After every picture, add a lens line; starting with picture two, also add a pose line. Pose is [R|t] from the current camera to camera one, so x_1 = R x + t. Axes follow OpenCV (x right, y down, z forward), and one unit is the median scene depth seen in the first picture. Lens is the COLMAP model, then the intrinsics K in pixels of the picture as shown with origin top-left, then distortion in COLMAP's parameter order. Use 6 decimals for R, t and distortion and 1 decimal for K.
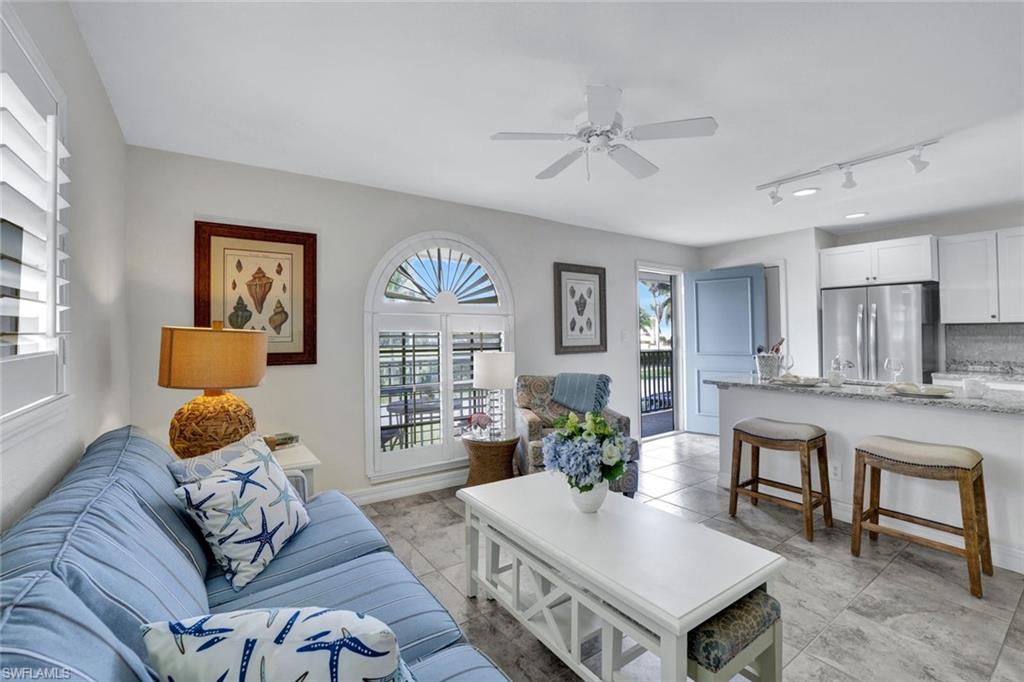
lens RADIAL K [[441.5, 0, 512.1], [0, 441.5, 328.8], [0, 0, 1]] dist [-0.022862, 0.004051]
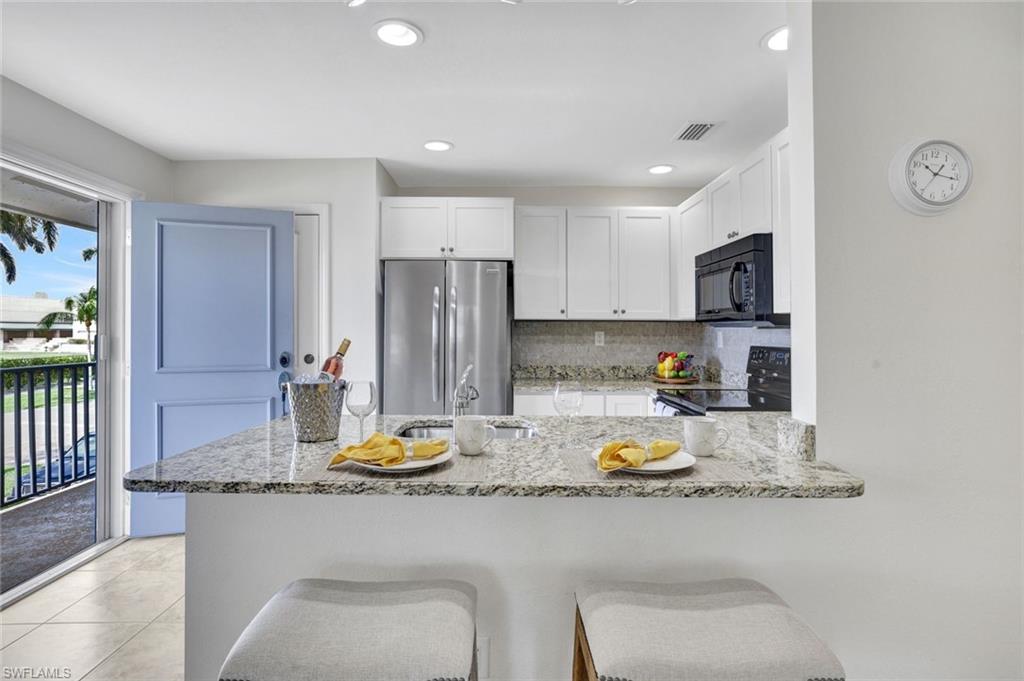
lens RADIAL K [[505.3, 0, 507.2], [0, 505.3, 321.9], [0, 0, 1]] dist [-0.001964, 0.000571]
pose [[0.578870, 0.022081, 0.815121, 0.242401], [-0.014911, 0.999753, -0.016493, 0.007231], [-0.815283, -0.002607, 0.579056, 0.470213]]
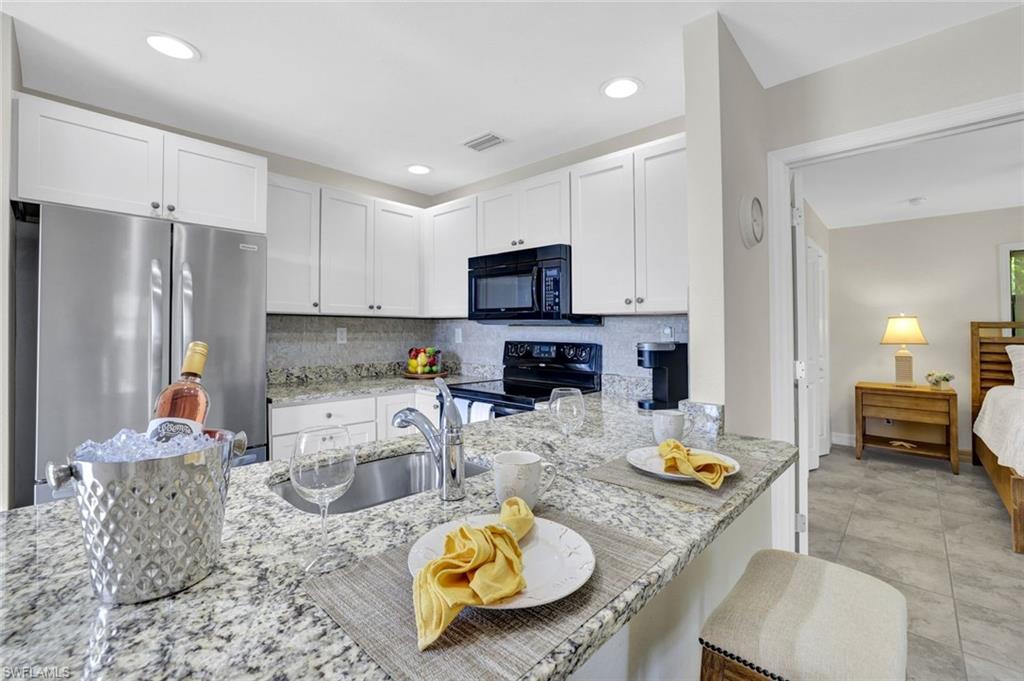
lens RADIAL K [[441.5, 0, 500.7], [0, 441.5, 320.5], [0, 0, 1]] dist [-0.022862, 0.004051]
pose [[-0.187595, 0.024449, 0.981942, 0.314515], [-0.015987, 0.999482, -0.027940, 0.010742], [-0.982116, -0.020940, -0.187107, 0.741416]]
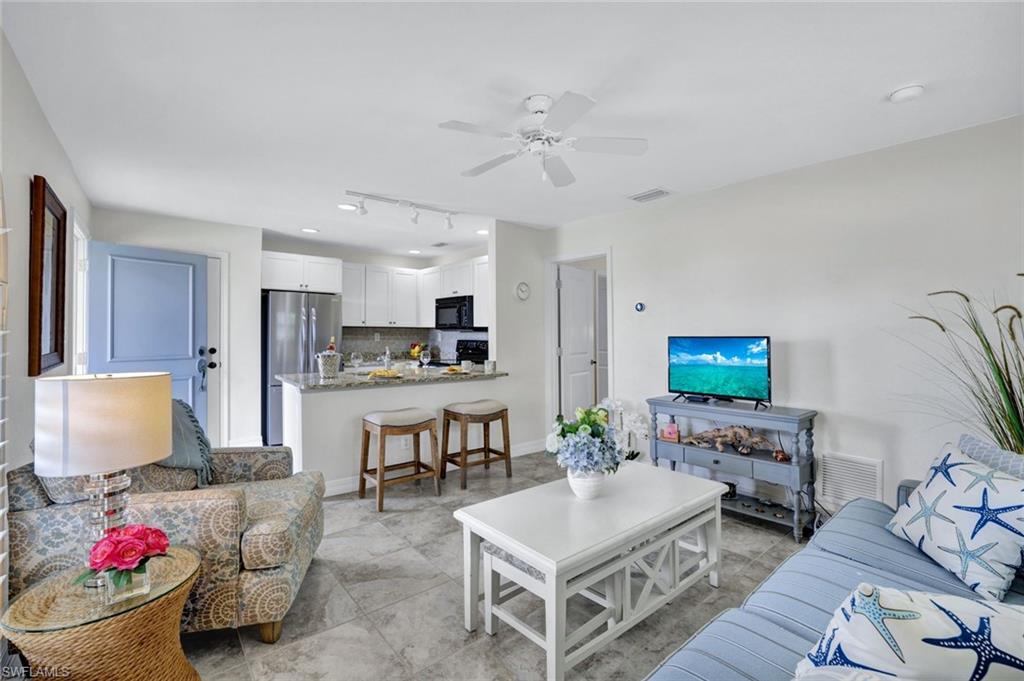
lens RADIAL K [[441.5, 0, 505.7], [0, 441.5, 321.1], [0, 0, 1]] dist [-0.022862, 0.004051]
pose [[-0.072155, 0.032025, 0.996879, -0.386027], [-0.015396, 0.999330, -0.033218, 0.008729], [-0.997275, -0.017745, -0.071614, 0.548830]]
